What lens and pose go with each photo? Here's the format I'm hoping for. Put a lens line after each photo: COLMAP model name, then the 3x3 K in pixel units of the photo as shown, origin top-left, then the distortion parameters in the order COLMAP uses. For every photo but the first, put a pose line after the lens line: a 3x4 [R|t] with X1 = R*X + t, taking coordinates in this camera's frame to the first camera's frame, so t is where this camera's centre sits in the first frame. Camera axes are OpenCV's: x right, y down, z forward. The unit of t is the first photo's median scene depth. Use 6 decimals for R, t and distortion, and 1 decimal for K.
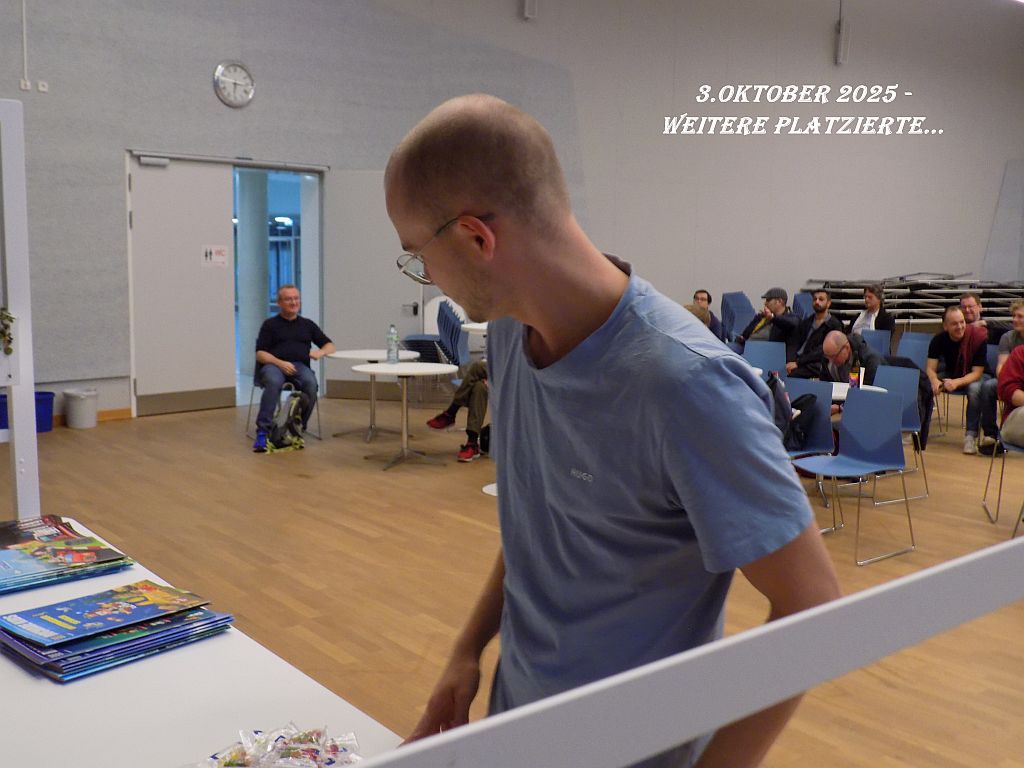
lens RADIAL K [[1032.2, 0, 519.4], [0, 1032.2, 378.4], [0, 0, 1]] dist [-0.032137, -0.004176]
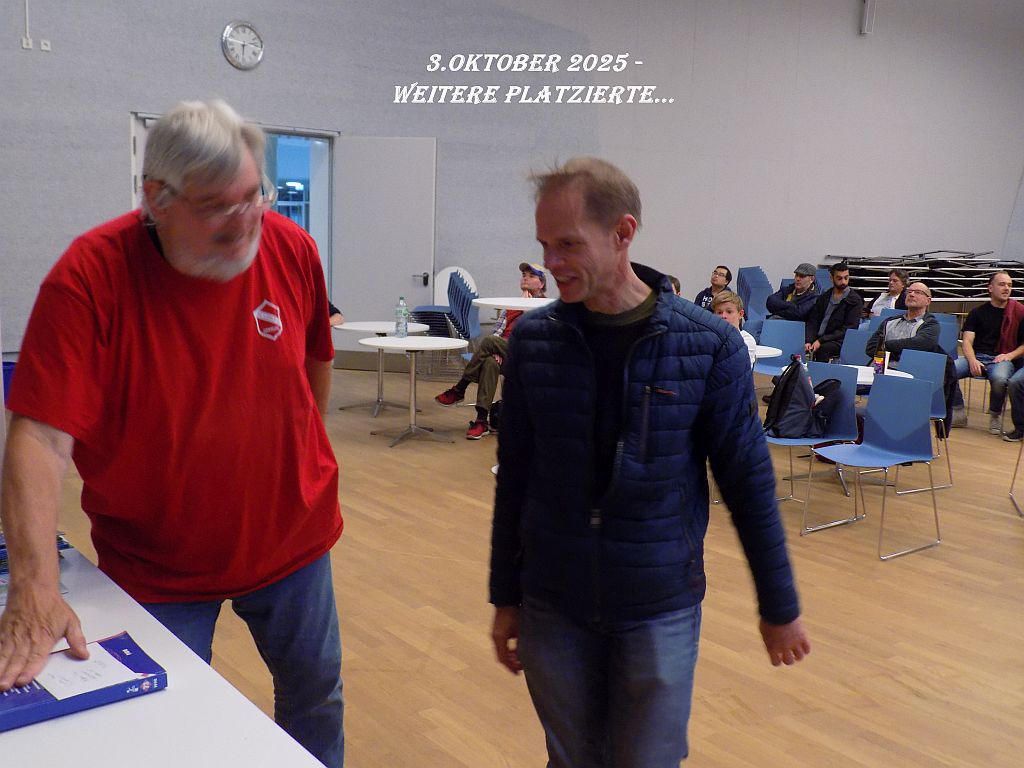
lens RADIAL K [[1032.2, 0, 519.4], [0, 1032.2, 378.4], [0, 0, 1]] dist [-0.032137, -0.004176]
pose [[0.999813, 0.017186, -0.008856, -0.002025], [-0.016907, 0.999387, 0.030667, -0.006861], [0.009377, -0.030511, 0.999490, 0.025697]]
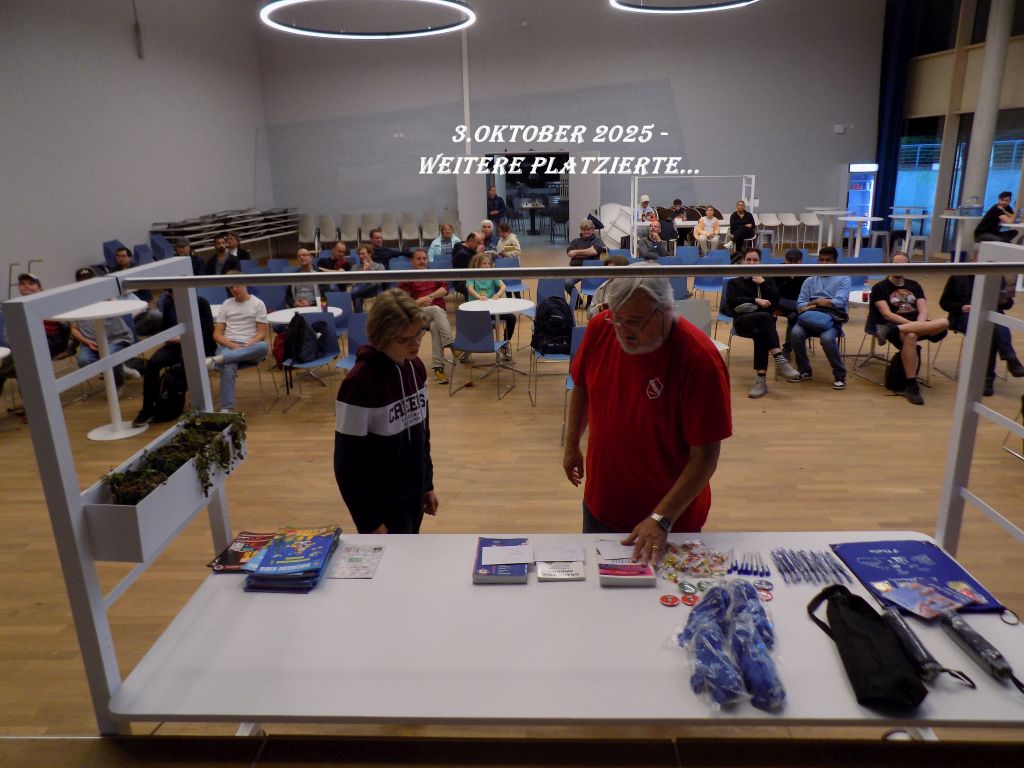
lens RADIAL K [[728.6, 0, 512.0], [0, 728.6, 384.0], [0, 0, 1]] dist [-0.104153, 0.092917]
pose [[0.660181, -0.244345, 0.710251, -0.239464], [0.124538, 0.968127, 0.217302, -0.067767], [-0.740710, -0.055005, 0.669569, 0.014960]]
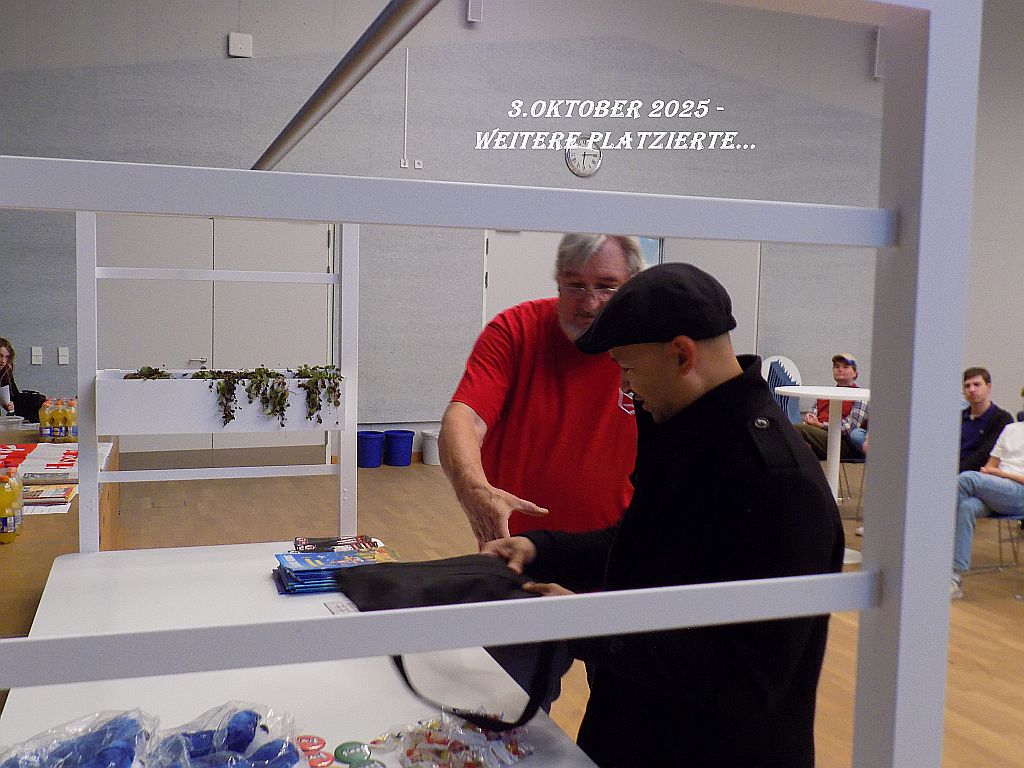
lens RADIAL K [[1029.8, 0, 511.1], [0, 1029.8, 381.3], [0, 0, 1]] dist [-0.121211, 0.002149]
pose [[0.939025, 0.037828, -0.341762, 0.034285], [-0.054260, 0.997779, -0.038644, -0.004035], [0.339541, 0.054831, 0.938992, -0.030939]]
